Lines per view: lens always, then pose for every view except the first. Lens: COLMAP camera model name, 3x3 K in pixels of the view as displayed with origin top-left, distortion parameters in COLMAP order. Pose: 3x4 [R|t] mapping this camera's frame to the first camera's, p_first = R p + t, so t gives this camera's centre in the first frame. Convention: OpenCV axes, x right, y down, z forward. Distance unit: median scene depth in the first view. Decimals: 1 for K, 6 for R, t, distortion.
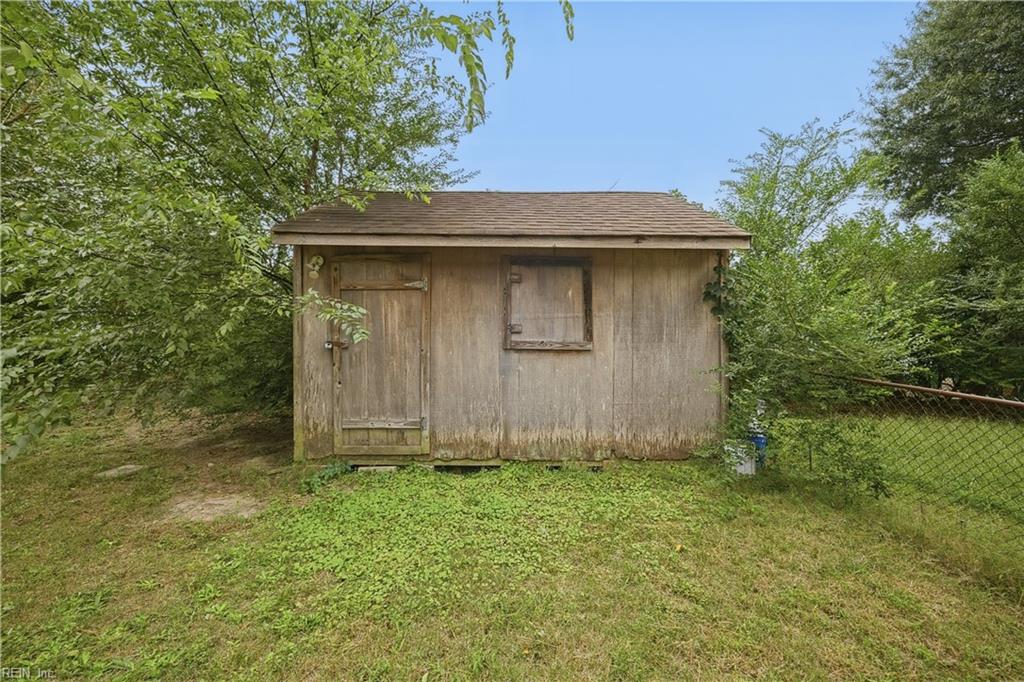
lens RADIAL K [[393.6, 0, 512.0], [0, 393.6, 341.0], [0, 0, 1]] dist [-0.024208, 0.000029]
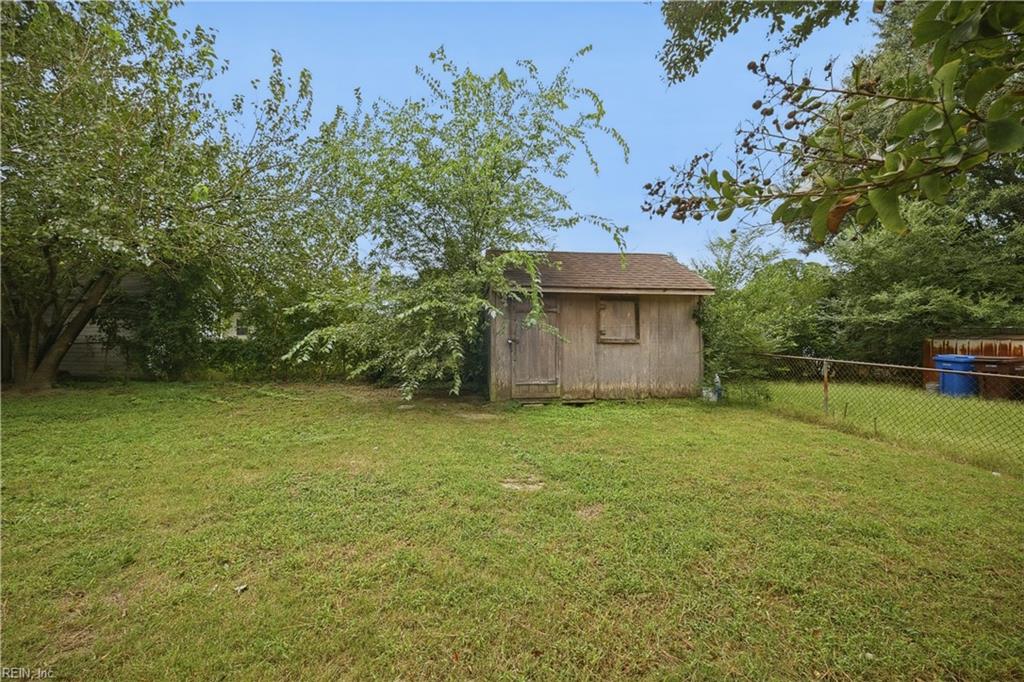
lens RADIAL K [[393.6, 0, 512.0], [0, 393.6, 341.0], [0, 0, 1]] dist [-0.024208, 0.000029]
pose [[0.993904, -0.003665, 0.110188, -0.661937], [0.003886, 0.999991, -0.001793, 0.013512], [-0.110180, 0.002210, 0.993909, -0.913609]]
